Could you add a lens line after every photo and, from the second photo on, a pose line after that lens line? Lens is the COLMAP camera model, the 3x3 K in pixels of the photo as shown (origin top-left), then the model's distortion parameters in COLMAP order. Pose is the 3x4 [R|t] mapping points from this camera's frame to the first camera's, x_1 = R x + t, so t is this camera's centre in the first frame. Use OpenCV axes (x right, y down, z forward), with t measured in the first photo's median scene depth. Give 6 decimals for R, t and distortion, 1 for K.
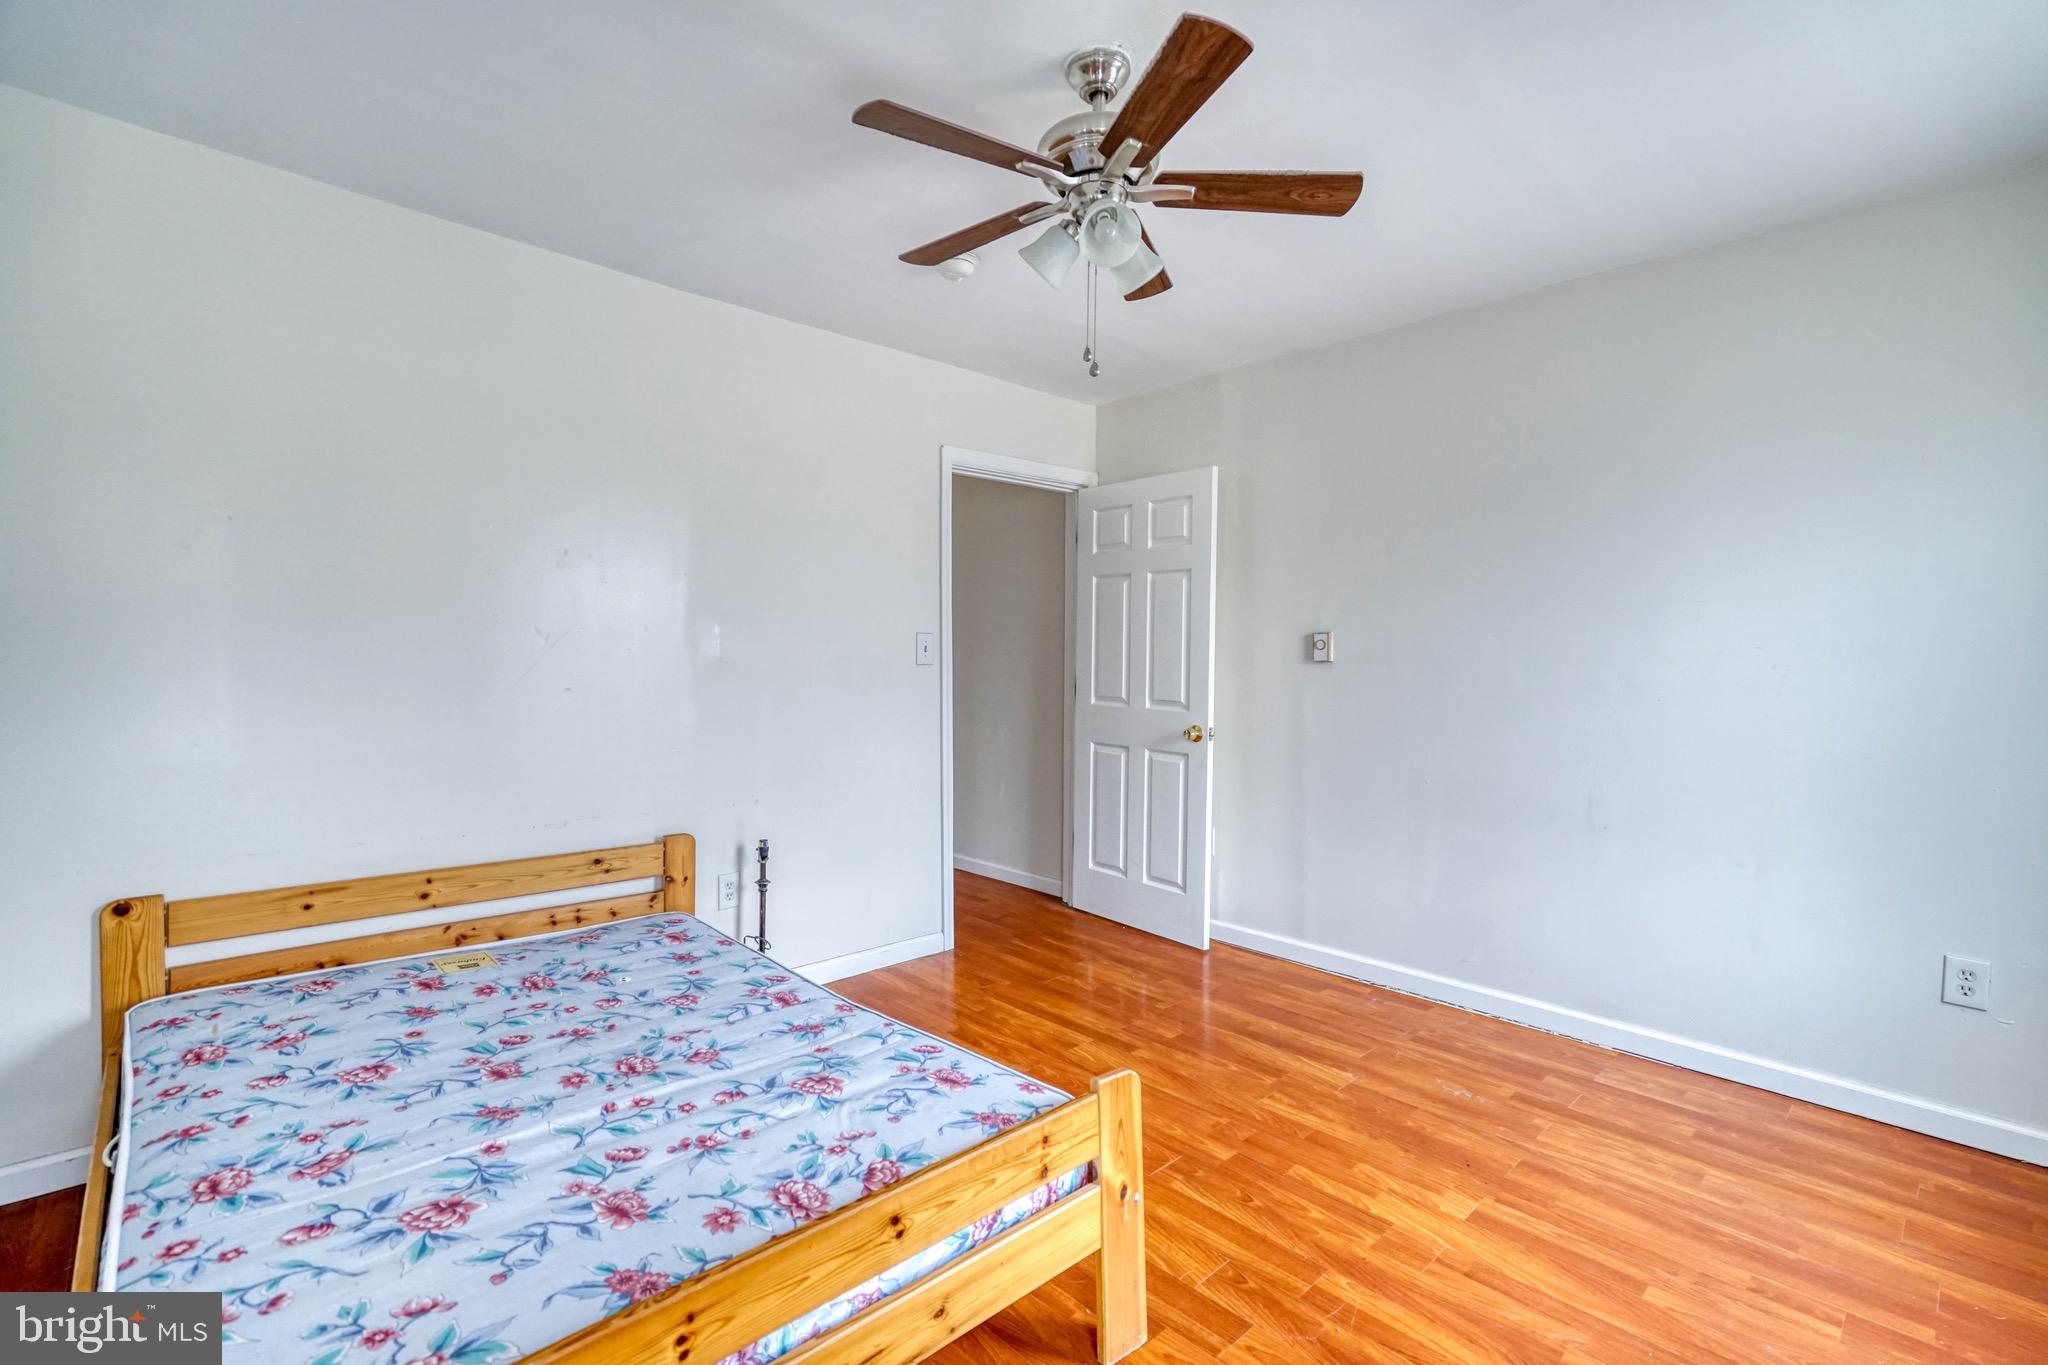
lens RADIAL K [[935.3, 0, 1015.2], [0, 935.3, 687.6], [0, 0, 1]] dist [0.001585, 0.000611]
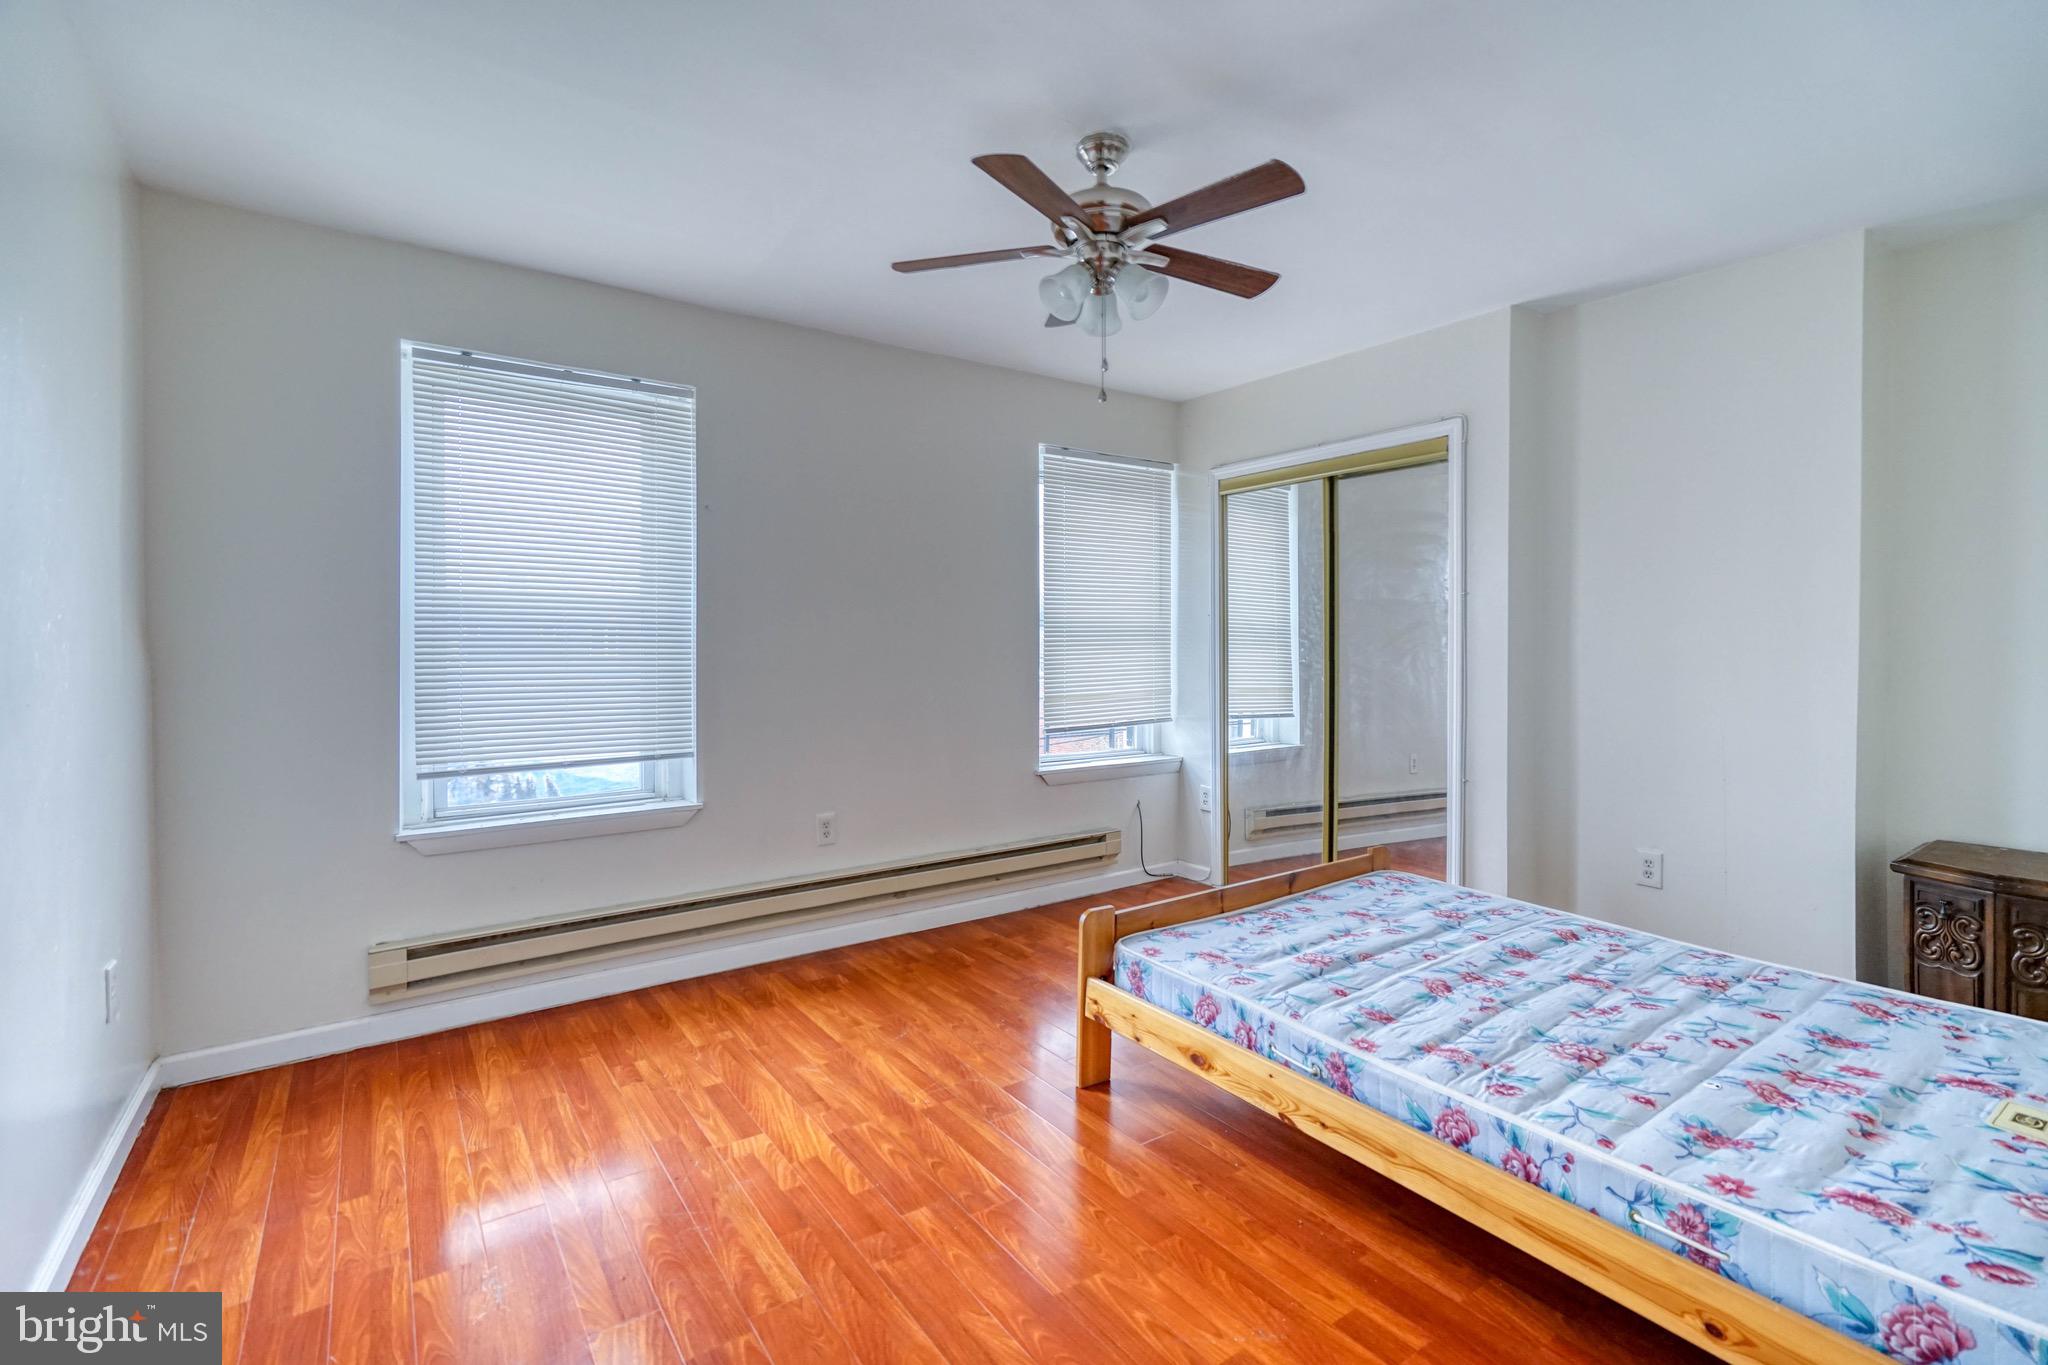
lens RADIAL K [[941.1, 0, 1020.7], [0, 941.1, 655.1], [0, 0, 1]] dist [0.000776, 0.000215]
pose [[-0.990094, -0.005693, 0.140293, 0.014368], [0.000986, 0.998871, 0.047496, -0.064412], [-0.140405, 0.047164, -0.988970, 2.054787]]
